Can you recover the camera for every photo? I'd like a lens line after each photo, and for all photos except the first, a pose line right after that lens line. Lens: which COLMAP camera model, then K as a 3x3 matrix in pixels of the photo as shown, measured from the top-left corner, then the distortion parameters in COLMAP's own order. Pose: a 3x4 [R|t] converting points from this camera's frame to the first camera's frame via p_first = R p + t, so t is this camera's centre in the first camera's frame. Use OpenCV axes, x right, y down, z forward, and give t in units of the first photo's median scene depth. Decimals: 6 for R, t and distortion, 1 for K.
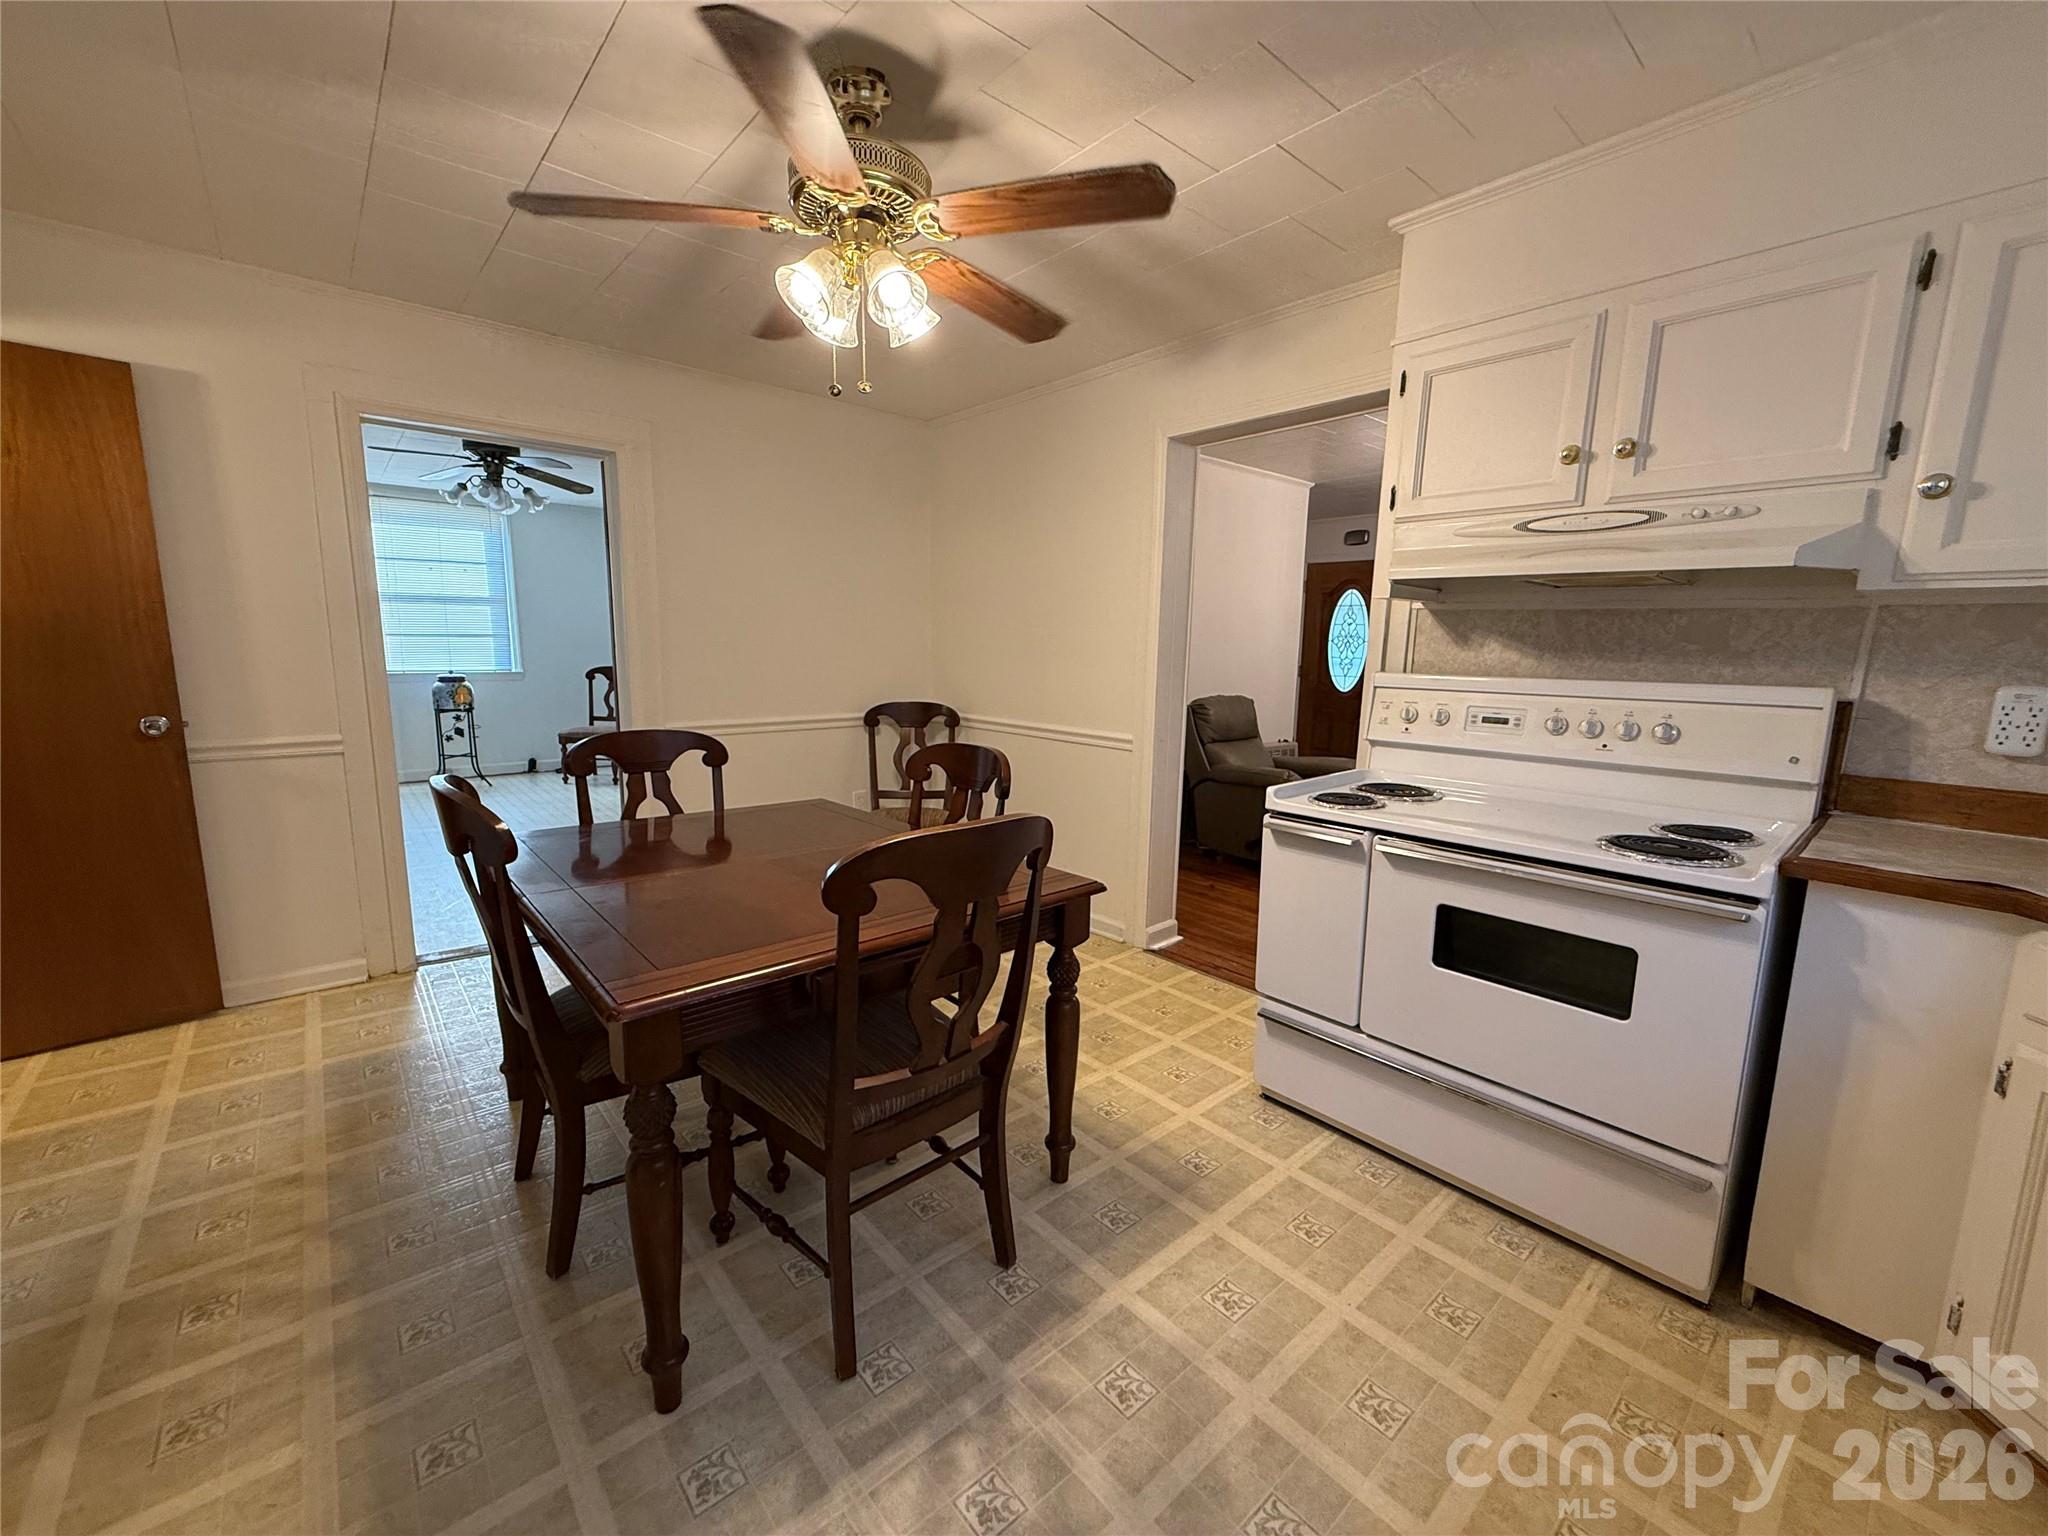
lens RADIAL K [[815.7, 0, 1025.3], [0, 815.7, 771.9], [0, 0, 1]] dist [0.000818, 0.000468]
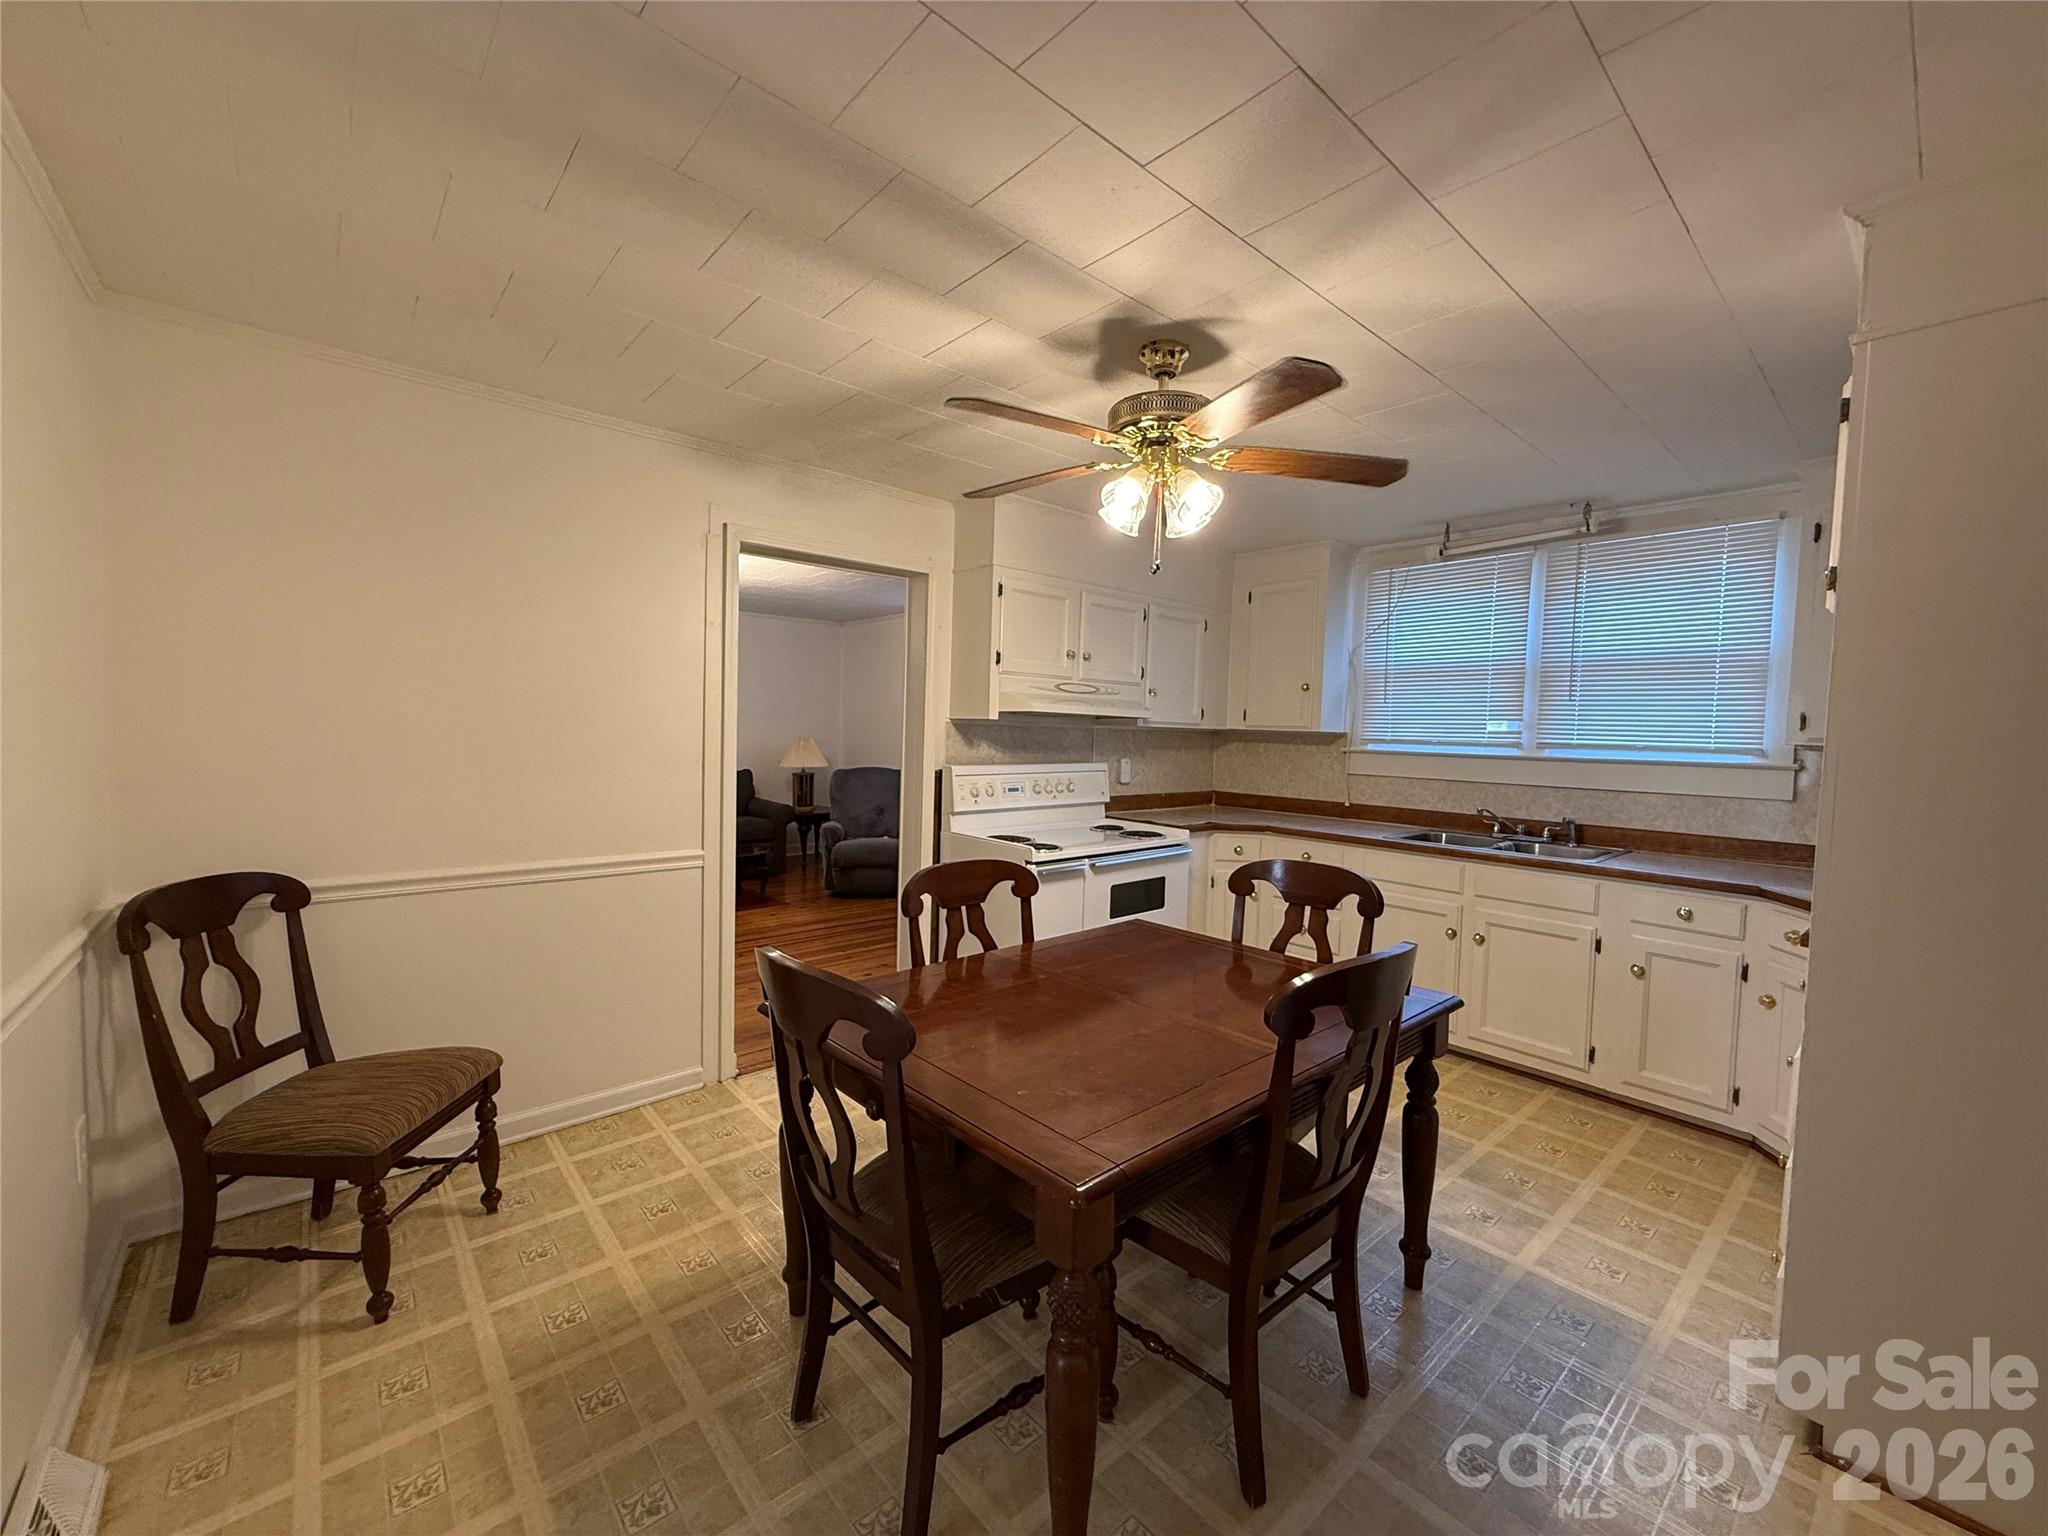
lens RADIAL K [[815.7, 0, 1031.7], [0, 815.7, 756.4], [0, 0, 1]] dist [0.000818, 0.000468]
pose [[-0.007866, -0.047524, 0.998839, -1.463220], [0.137118, 0.989384, 0.048153, -0.269299], [-0.990524, 0.137337, -0.001266, 1.221445]]
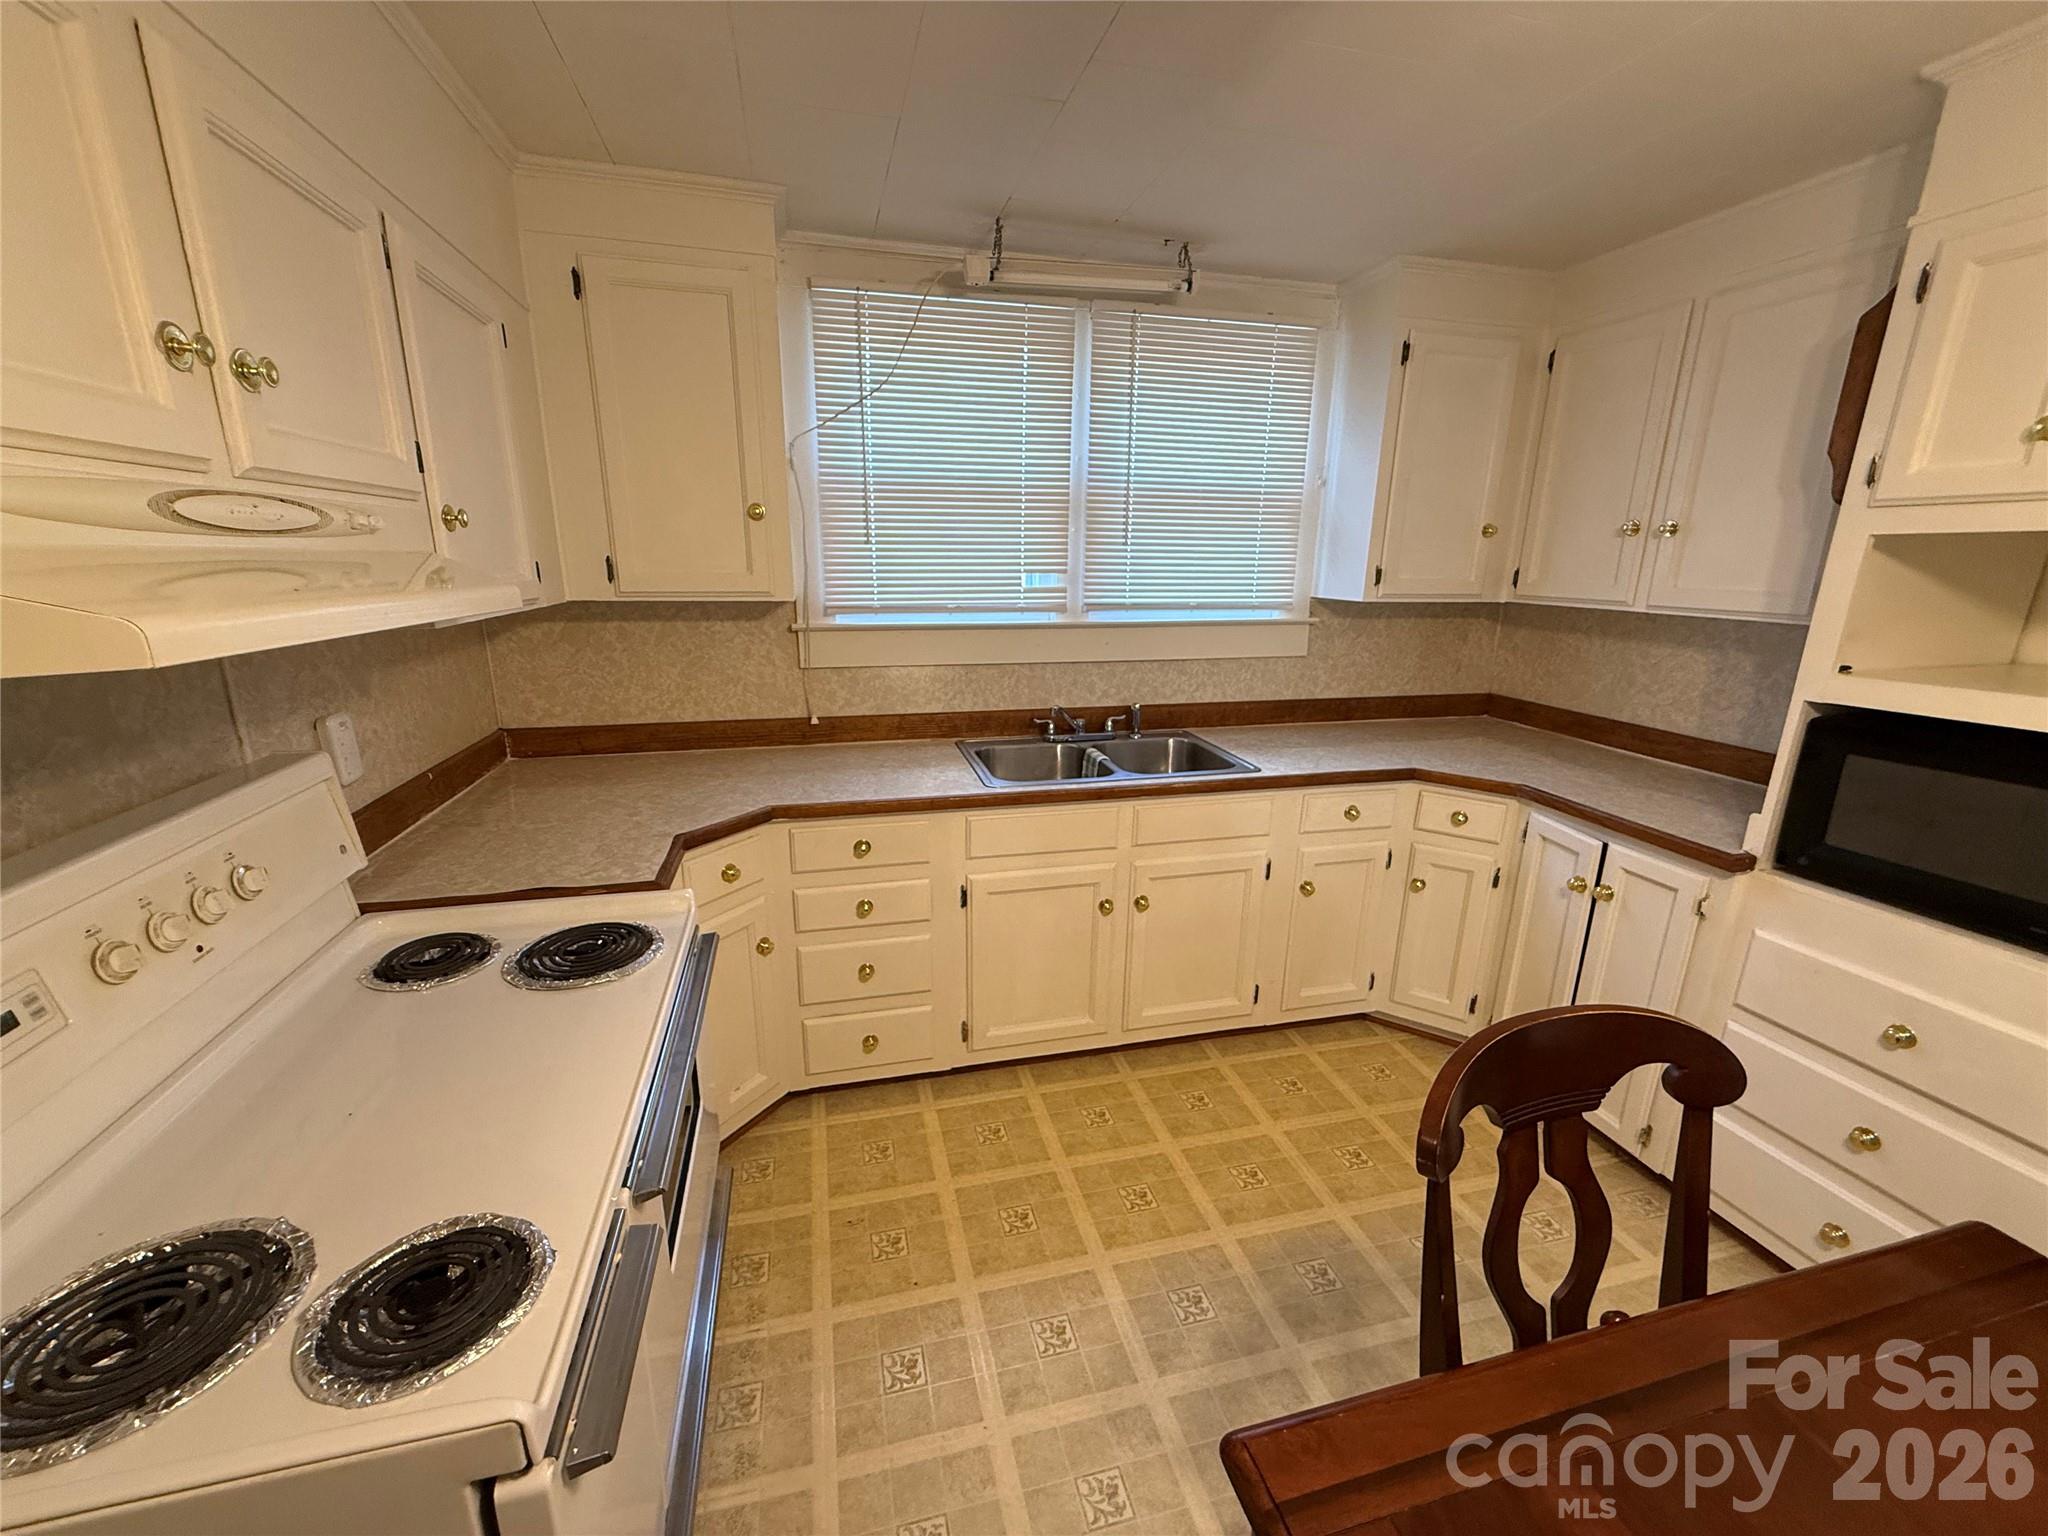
lens RADIAL K [[815.7, 0, 1021.7], [0, 815.7, 771.8], [0, 0, 1]] dist [0.000818, 0.000468]
pose [[-0.891067, -0.141494, 0.431252, 0.063238], [0.051225, 0.912741, 0.405314, -0.362818], [-0.450971, 0.383253, -0.806066, 1.327833]]
